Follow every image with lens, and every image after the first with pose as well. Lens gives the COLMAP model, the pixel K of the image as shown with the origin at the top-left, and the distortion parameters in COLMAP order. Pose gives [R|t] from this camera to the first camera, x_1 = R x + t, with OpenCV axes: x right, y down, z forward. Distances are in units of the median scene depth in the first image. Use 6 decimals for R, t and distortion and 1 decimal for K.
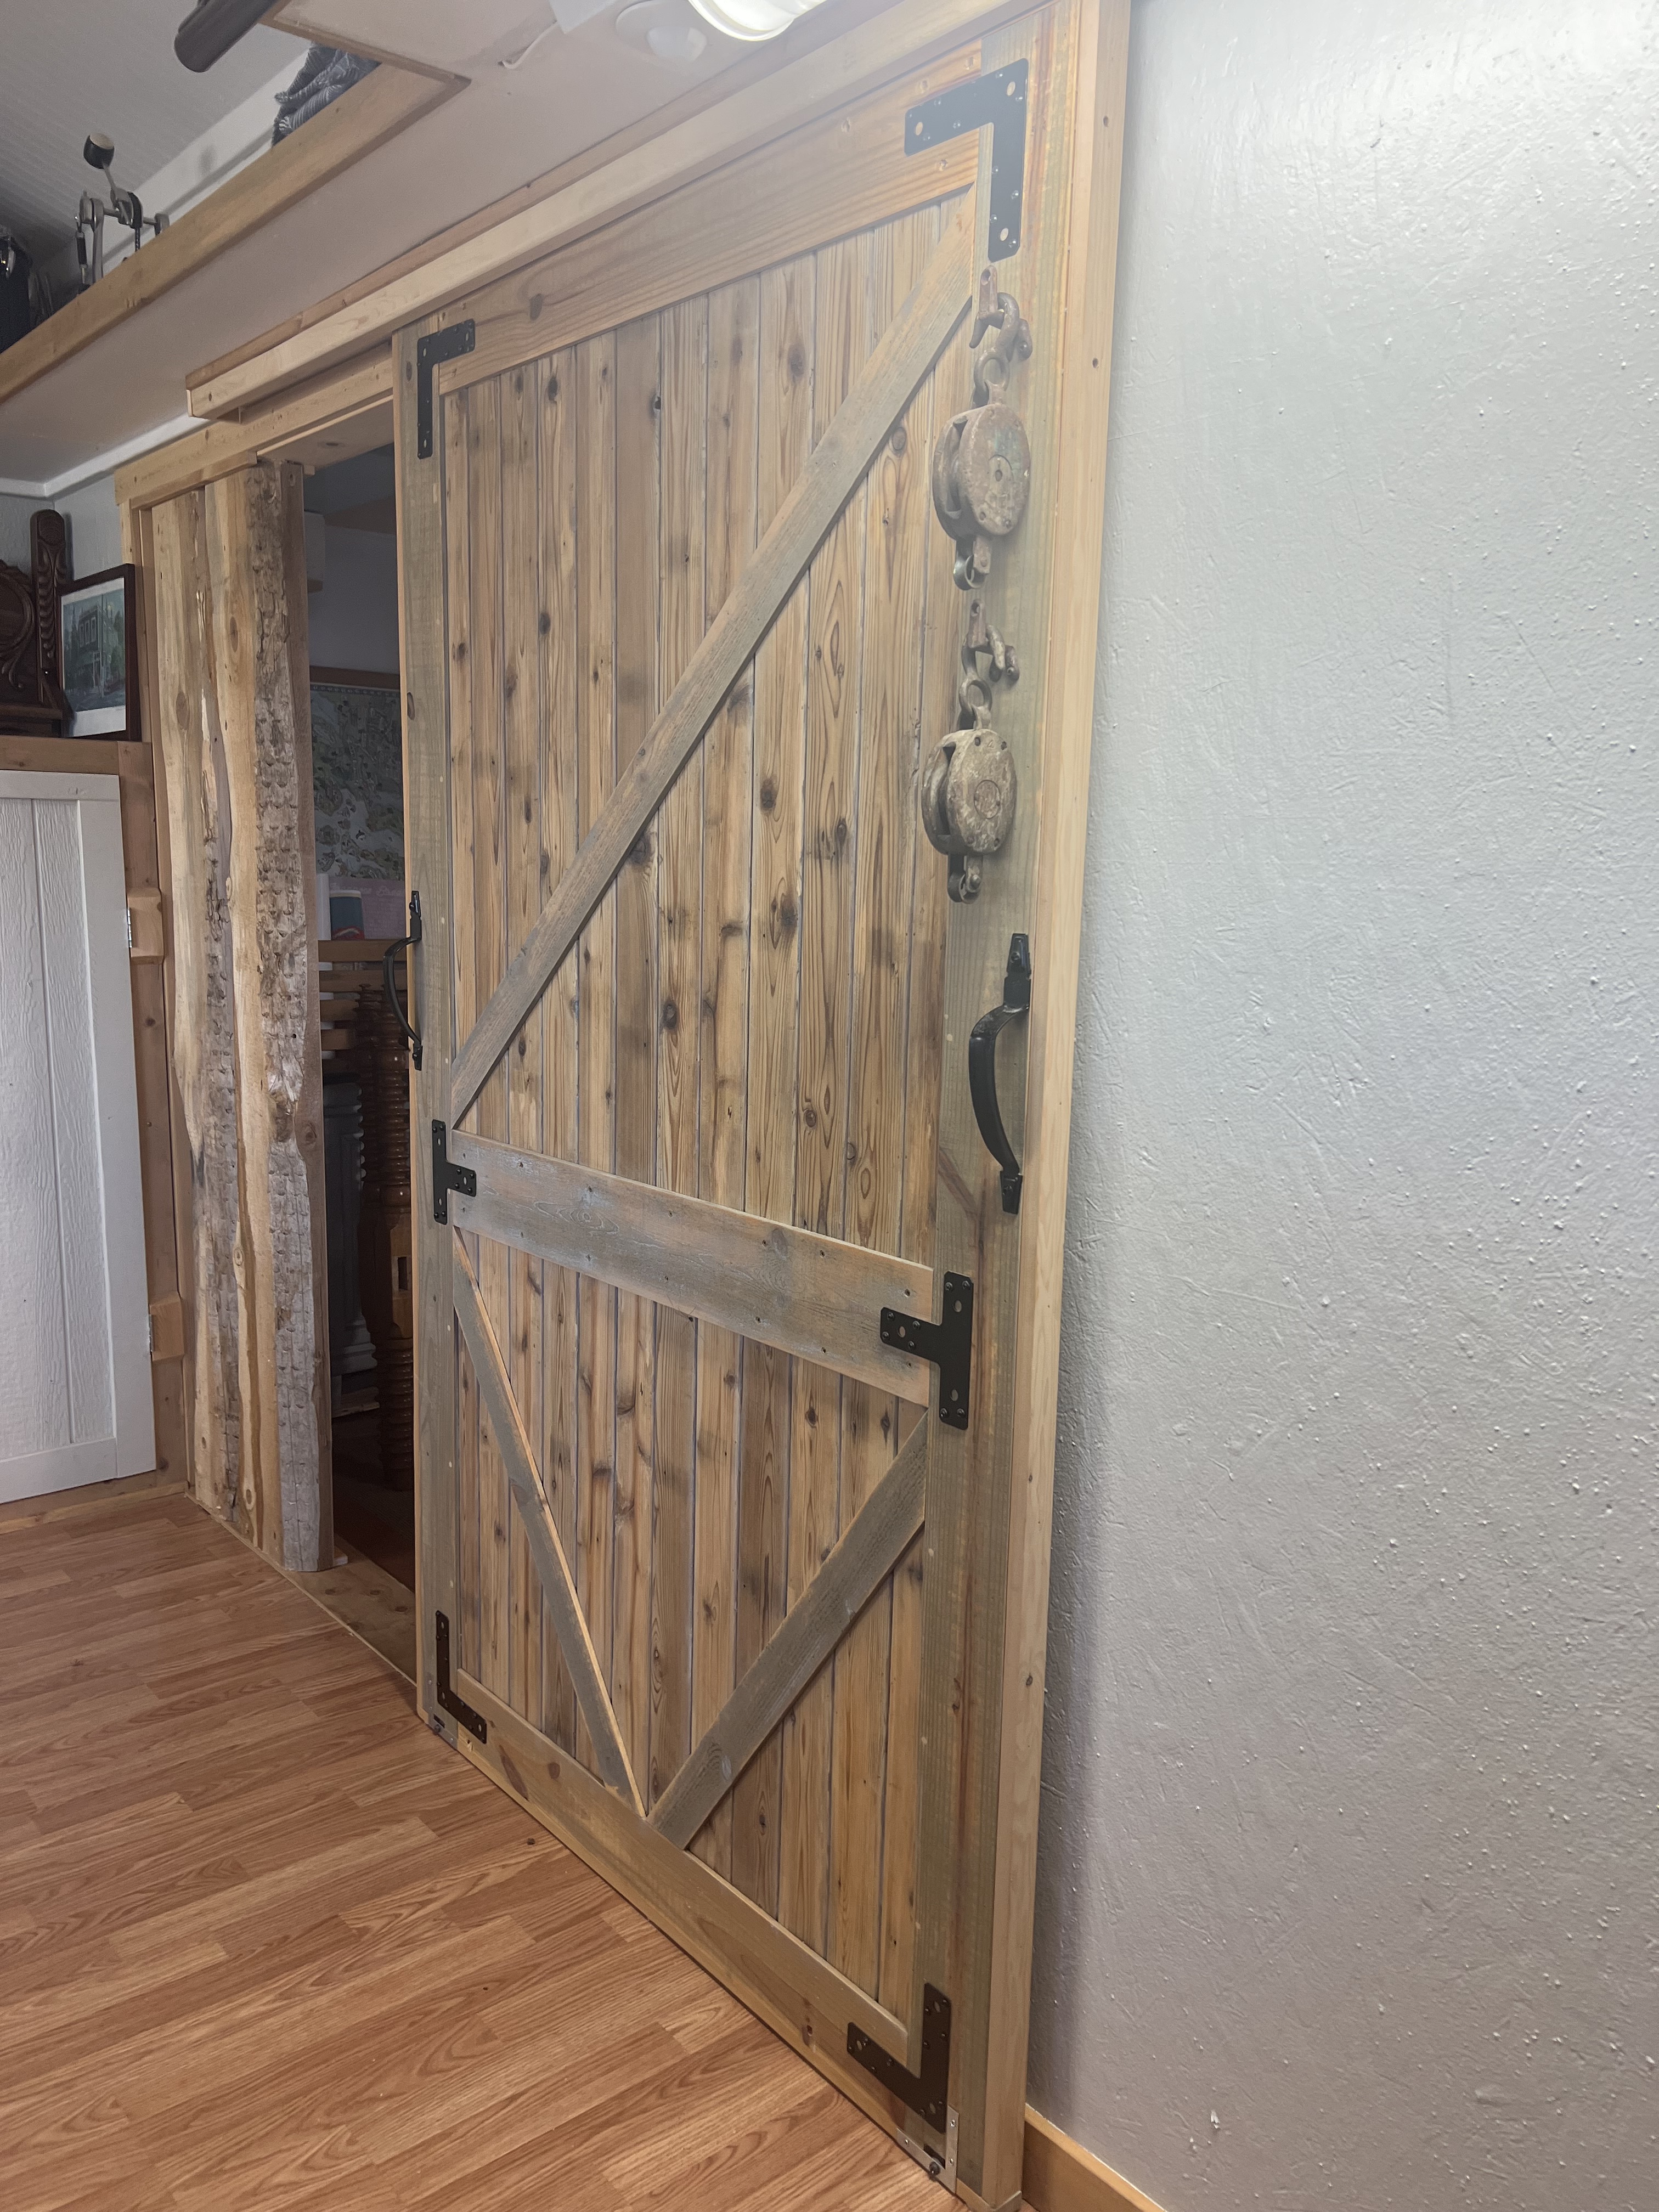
lens RADIAL K [[1673.0, 0, 818.4], [0, 1673.0, 1098.5], [0, 0, 1]] dist [0.046402, -0.065492]
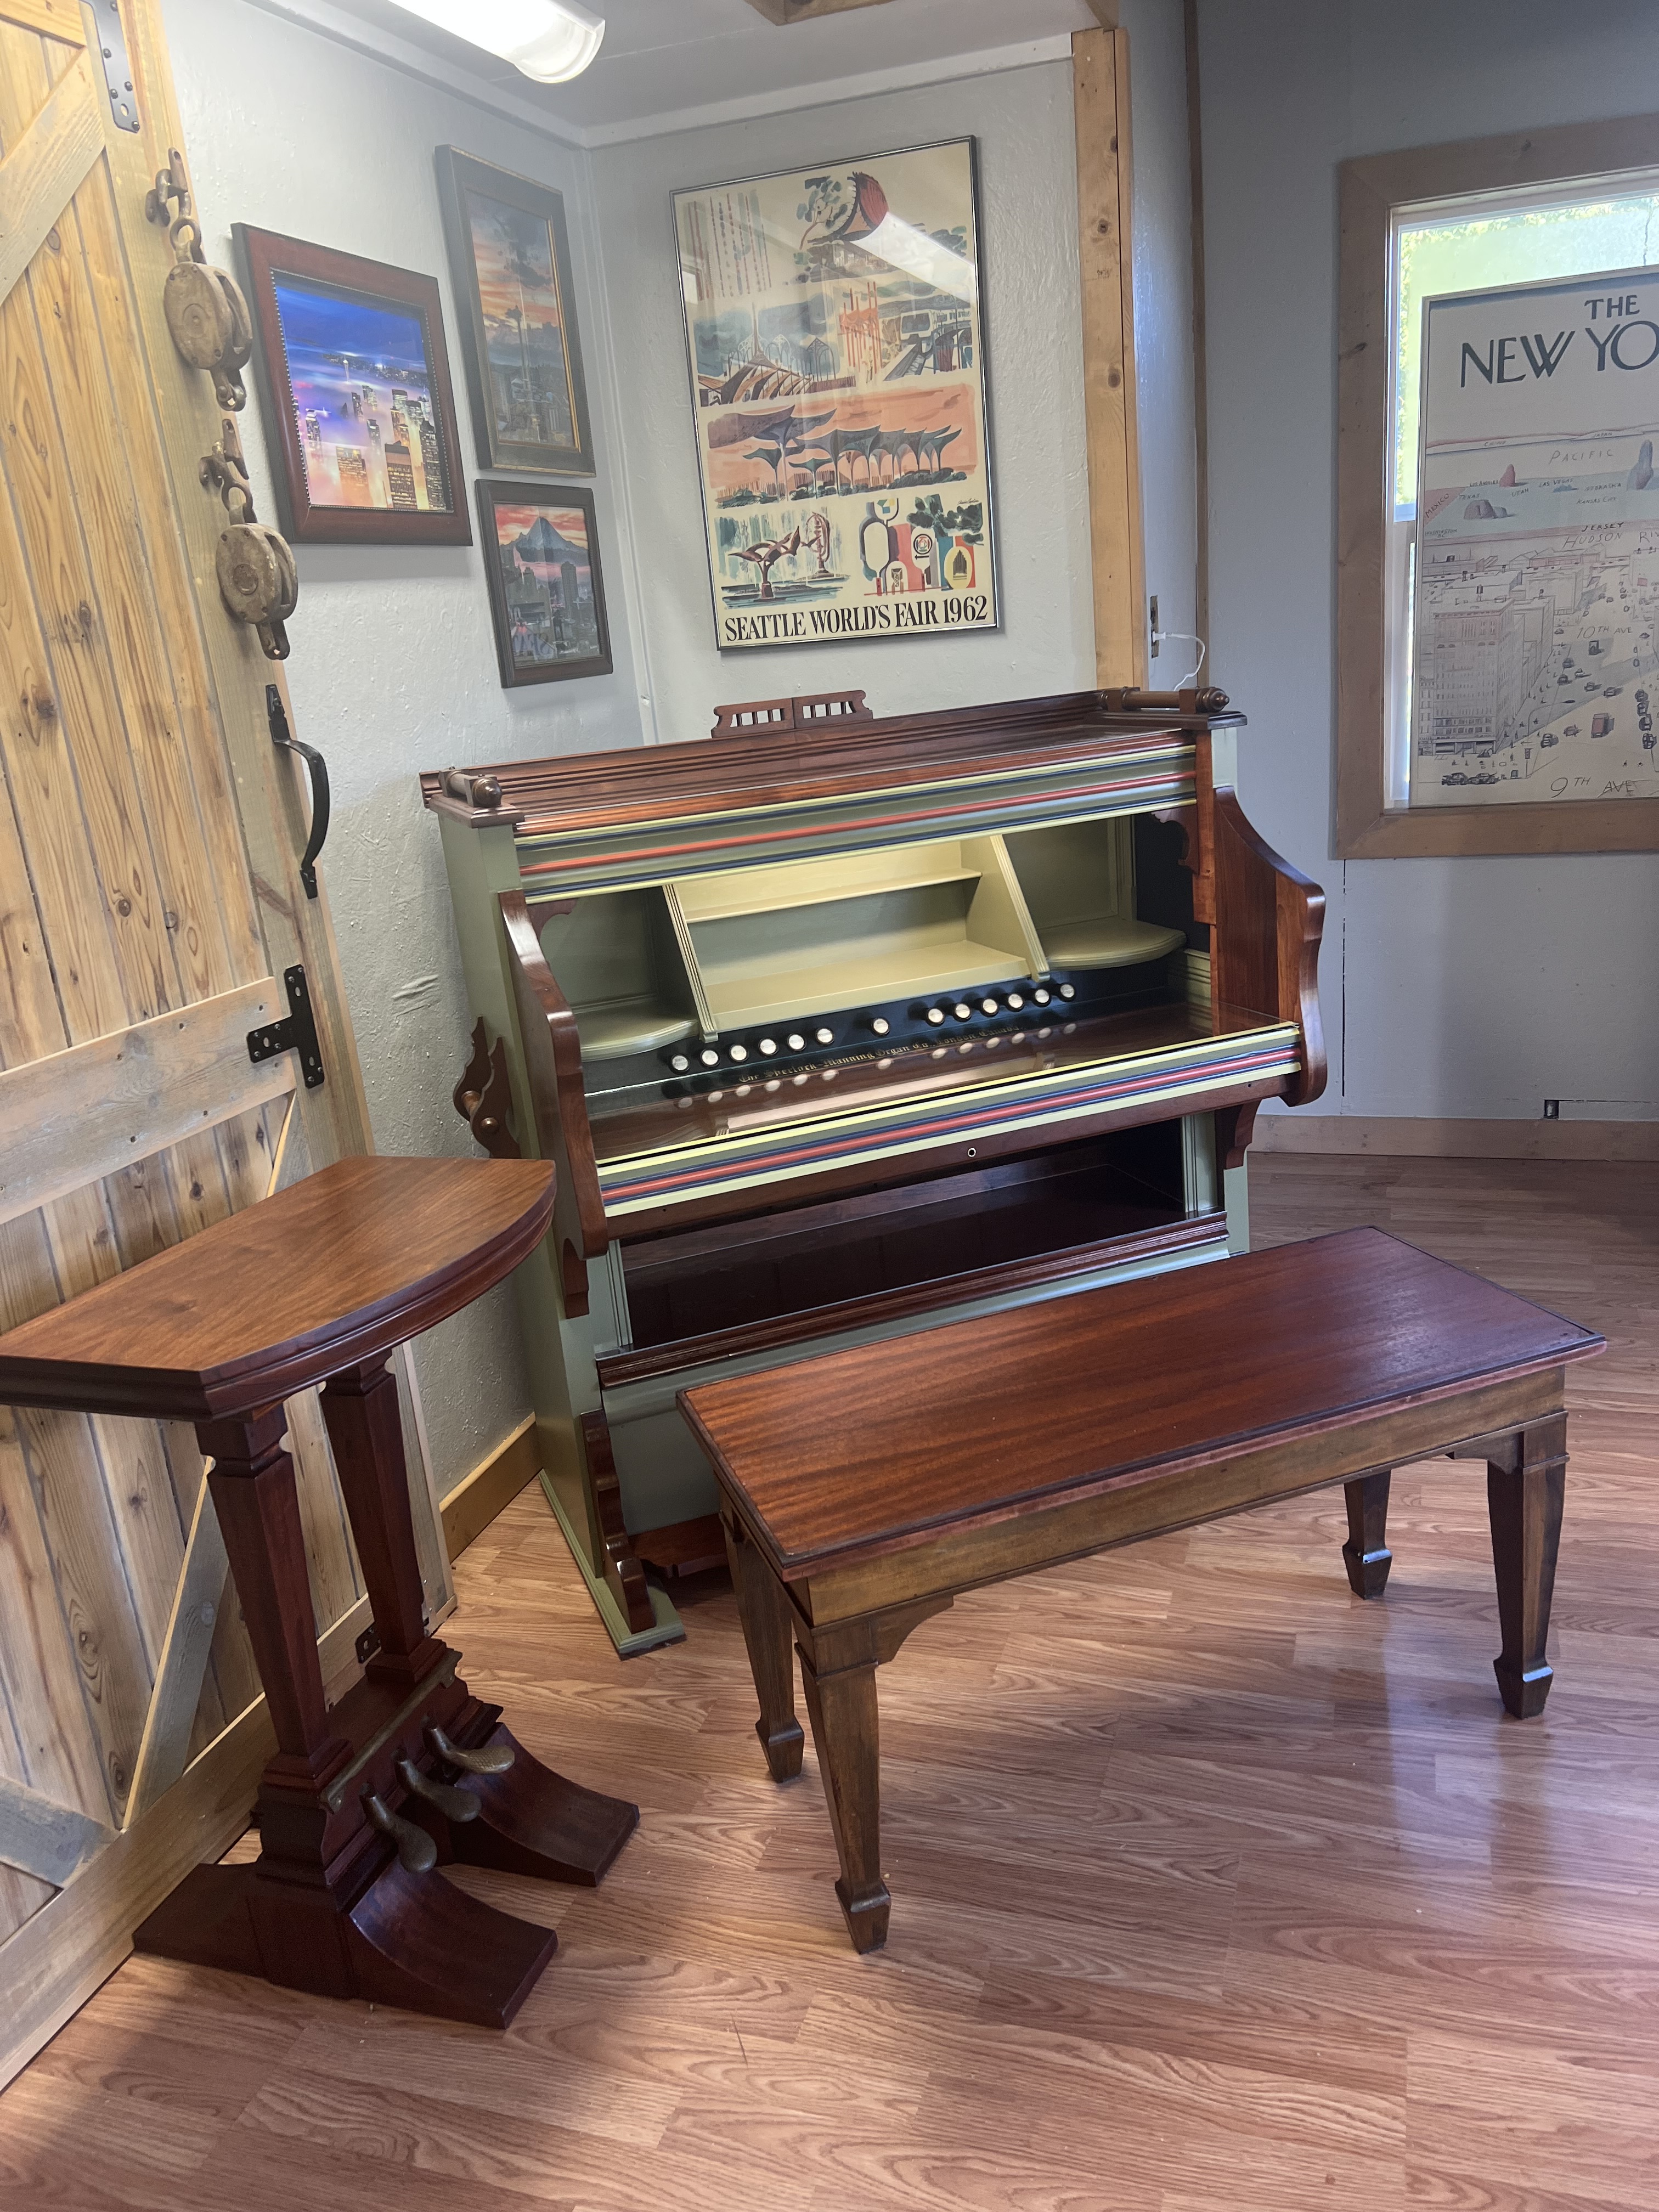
lens RADIAL K [[1673.0, 0, 834.9], [0, 1673.0, 1114.0], [0, 0, 1]] dist [0.046402, -0.065492]
pose [[-0.521497, -0.208408, 0.827410, -1.034456], [0.215202, 0.906237, 0.363900, -0.144486], [-0.825669, 0.367833, -0.427750, 1.066444]]
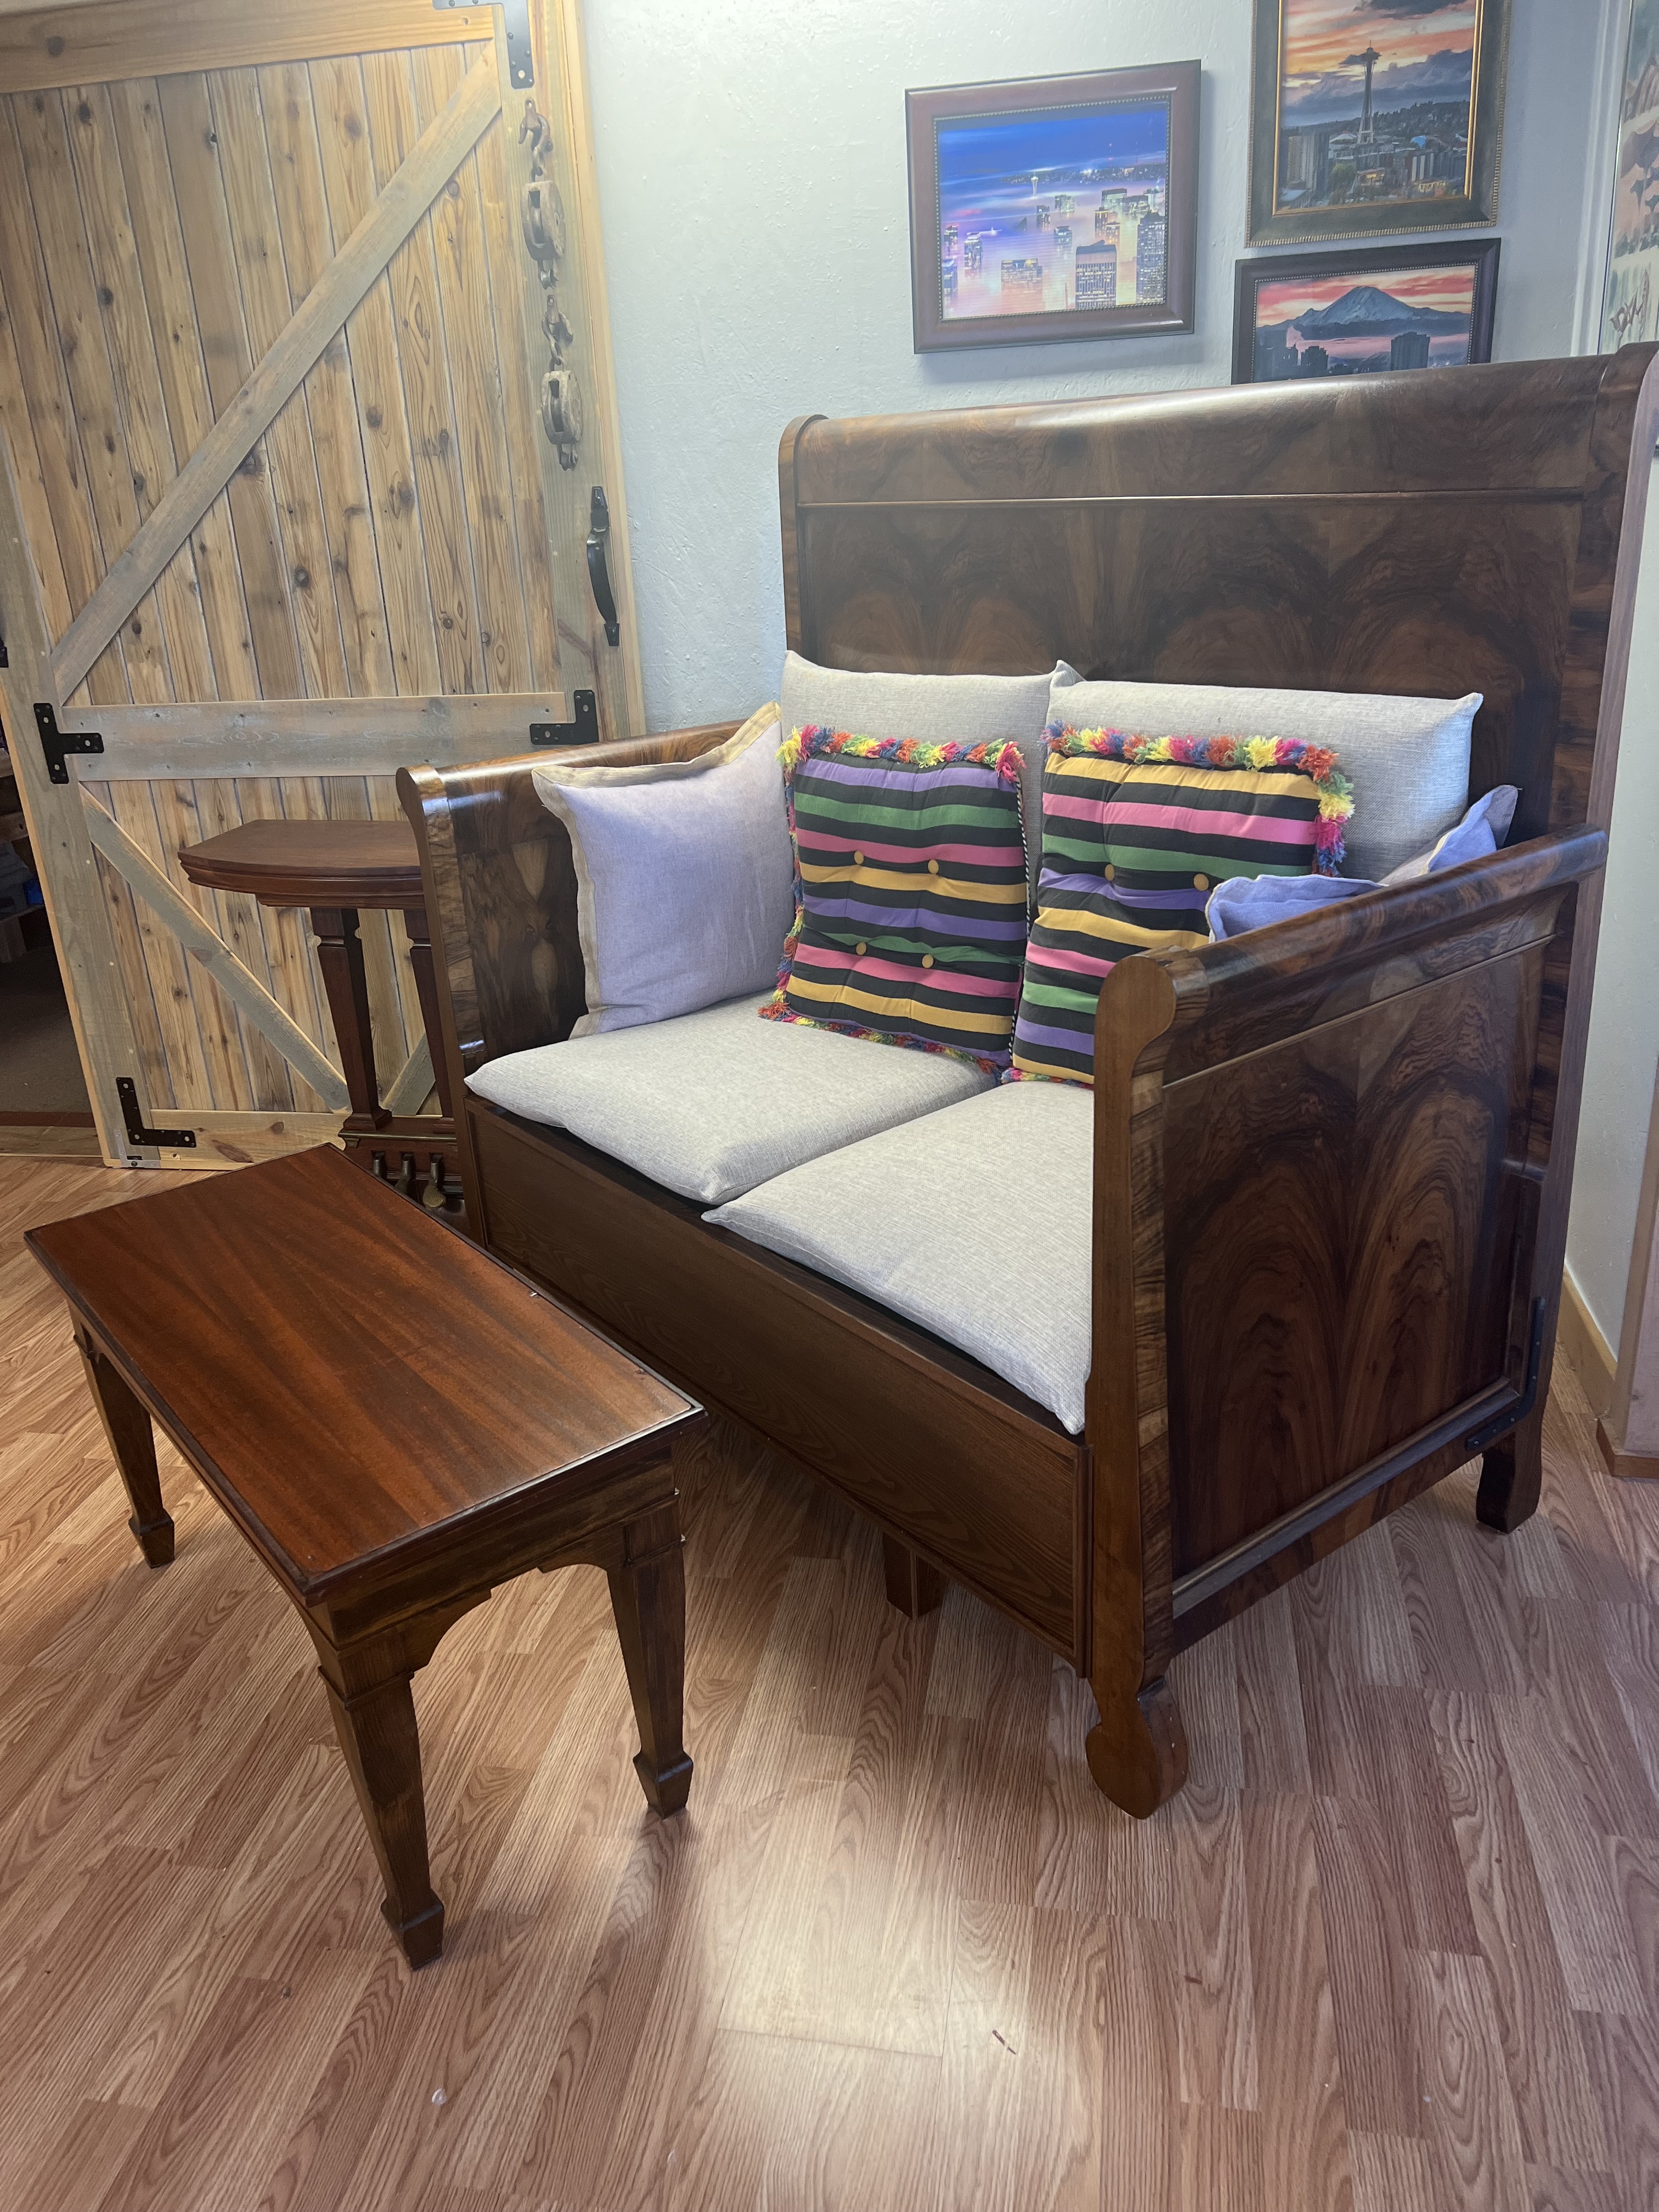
lens RADIAL K [[1673.0, 0, 830.9], [0, 1673.0, 1109.5], [0, 0, 1]] dist [0.046402, -0.065492]
pose [[0.770313, -0.292168, 0.566794, -0.755873], [0.162657, 0.949484, 0.268372, 0.079009], [-0.616571, -0.114538, 0.778923, -0.557465]]
